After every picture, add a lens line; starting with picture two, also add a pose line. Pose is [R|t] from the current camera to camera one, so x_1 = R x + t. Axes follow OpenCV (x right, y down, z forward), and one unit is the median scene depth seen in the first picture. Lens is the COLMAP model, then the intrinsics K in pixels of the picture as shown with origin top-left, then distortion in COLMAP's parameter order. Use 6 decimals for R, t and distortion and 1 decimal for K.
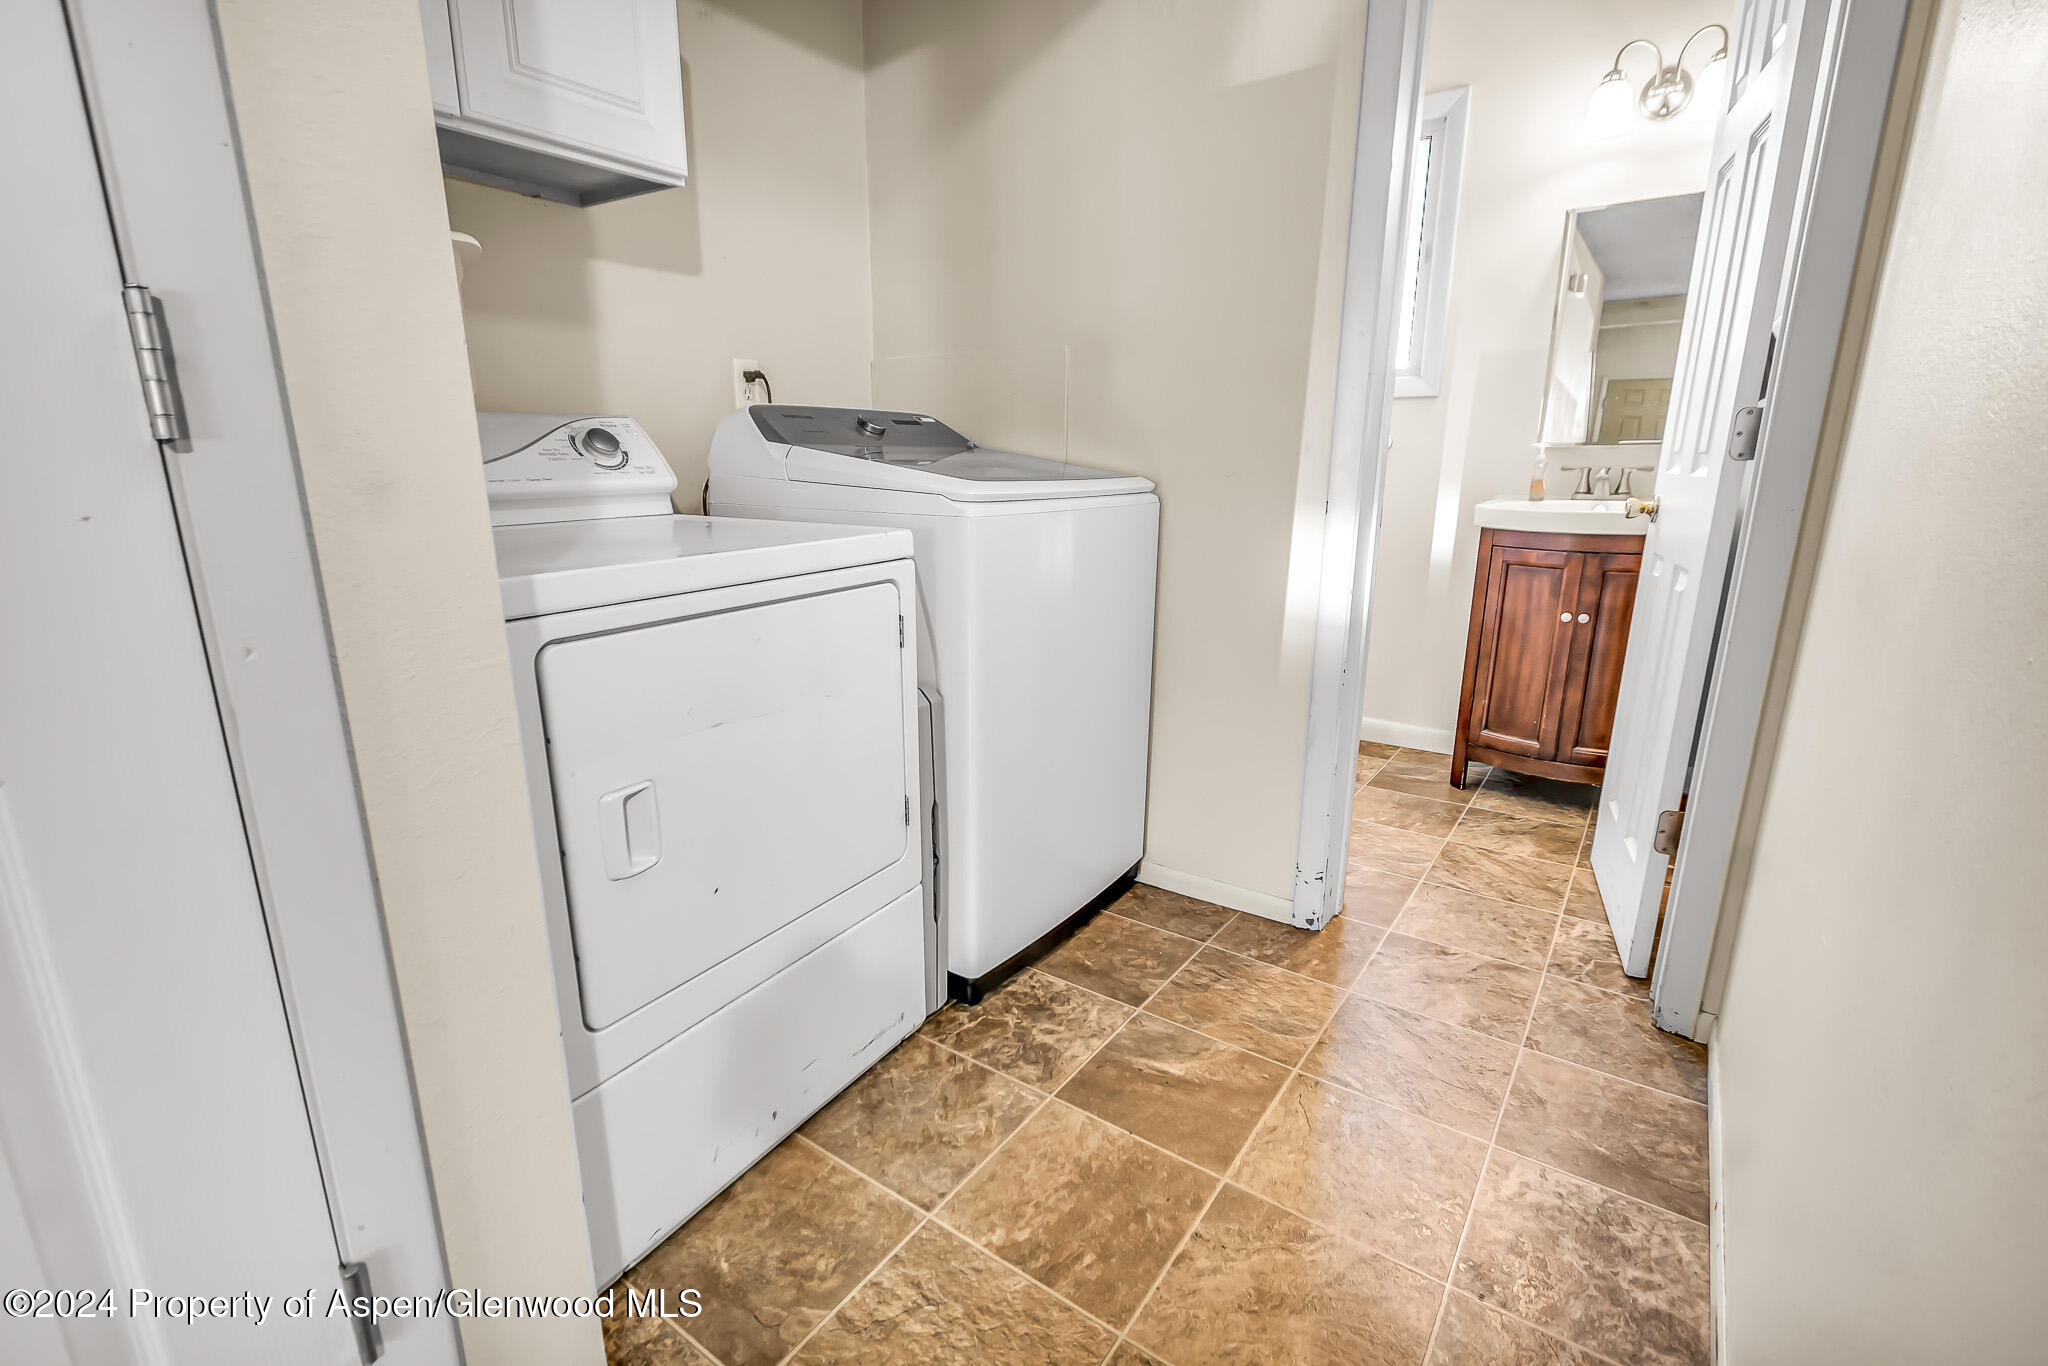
lens RADIAL K [[913.6, 0, 1011.8], [0, 913.6, 685.6], [0, 0, 1]] dist [0.004375, 0.000170]
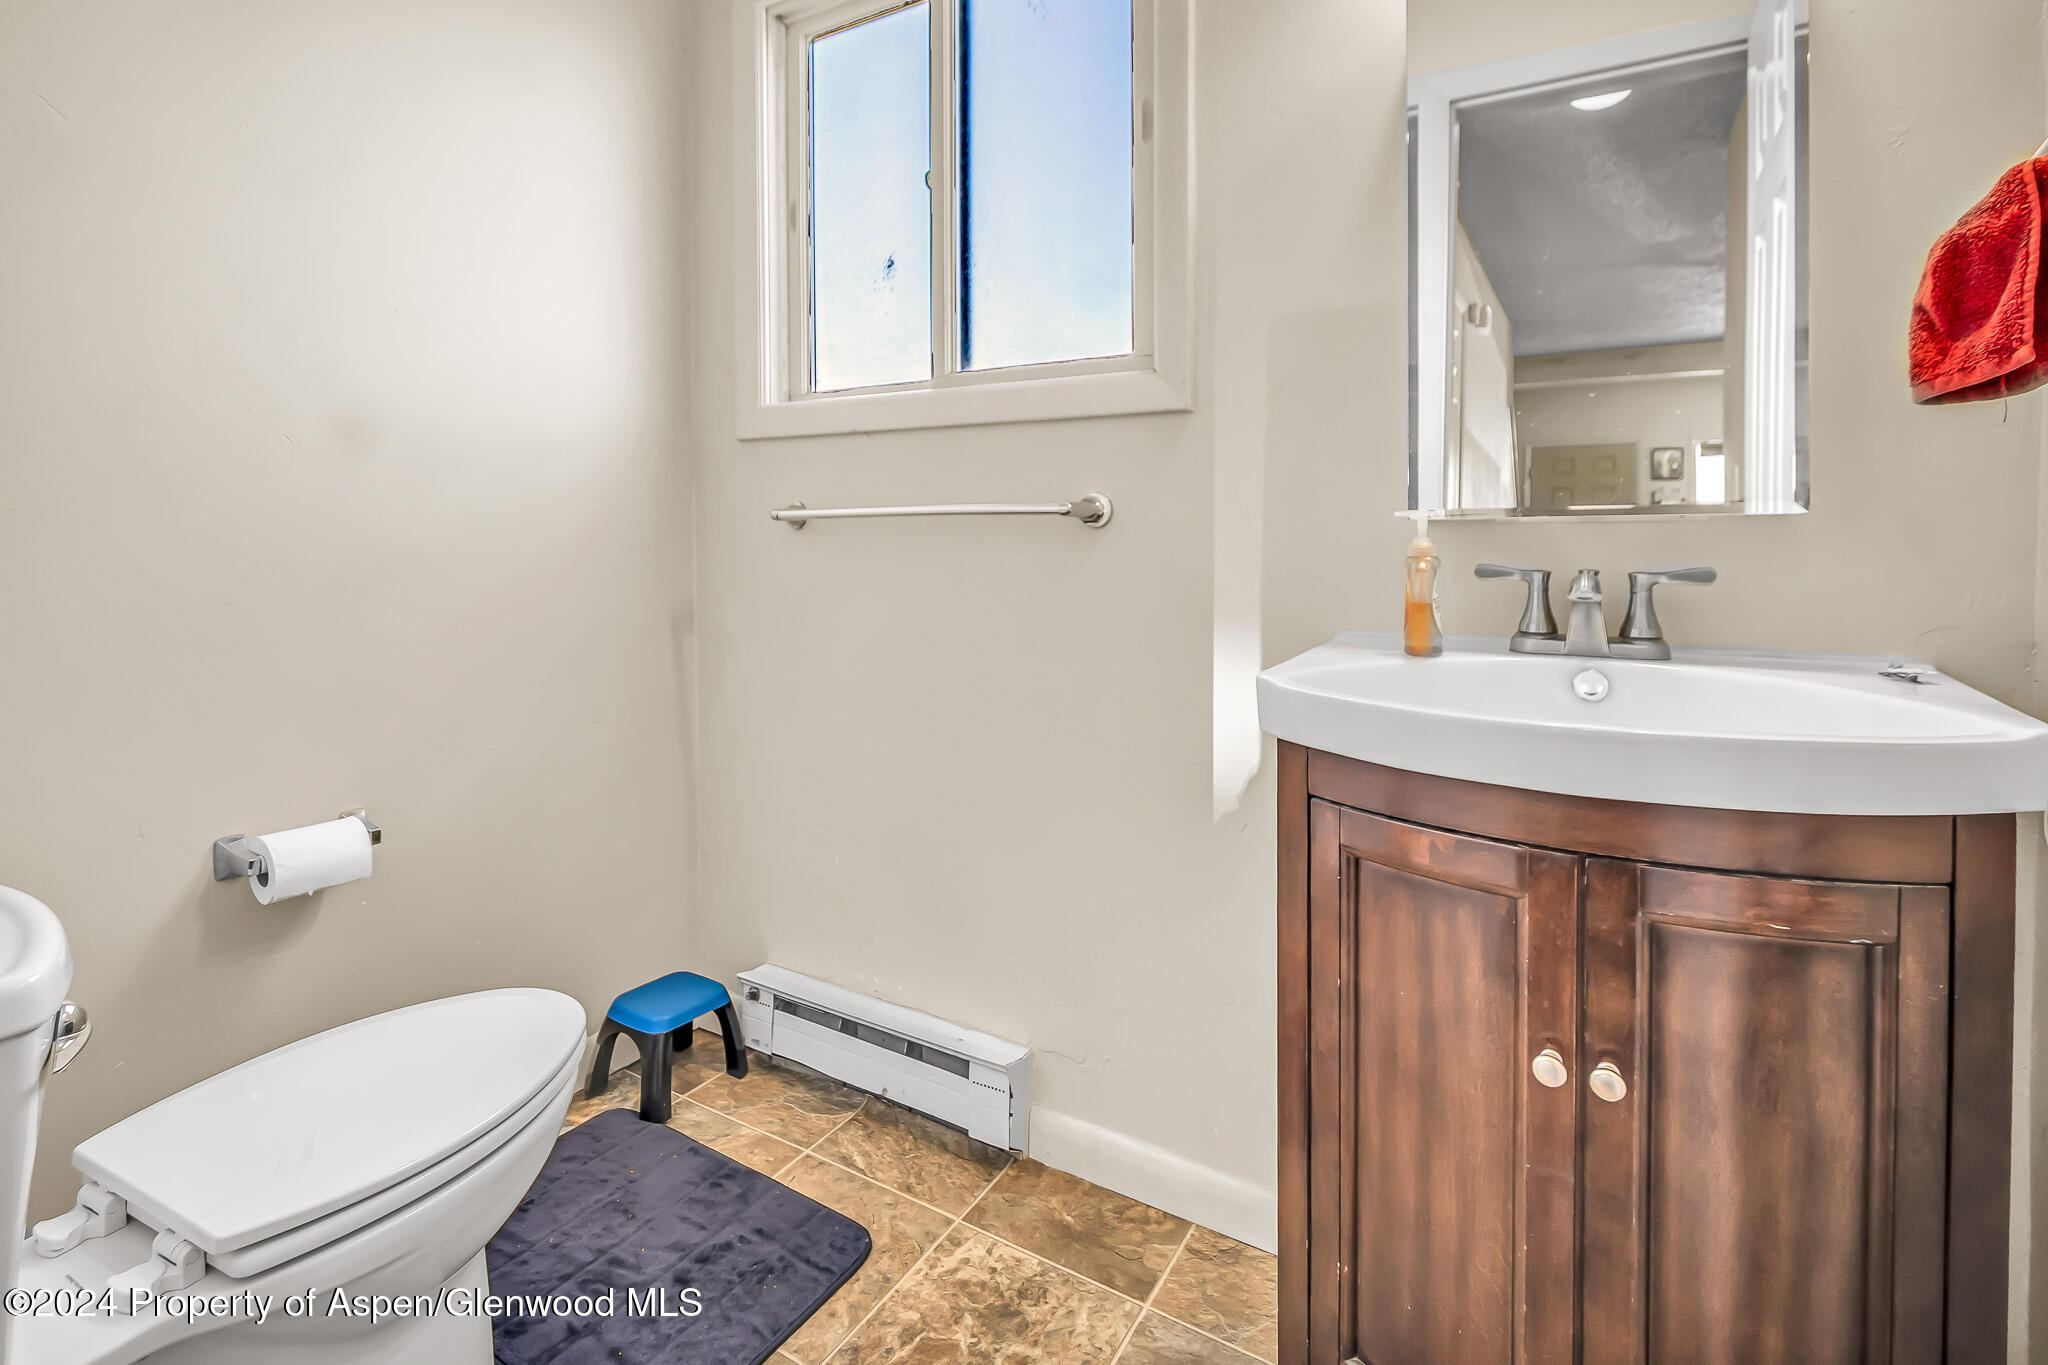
lens RADIAL K [[913.6, 0, 1041.1], [0, 913.6, 545.5], [0, 0, 1]] dist [0.004375, 0.000170]
pose [[0.997709, -0.002327, 0.067605, 0.396699], [0.017615, 0.973865, -0.226444, -0.166579], [-0.065311, 0.227117, 0.971675, 0.642839]]
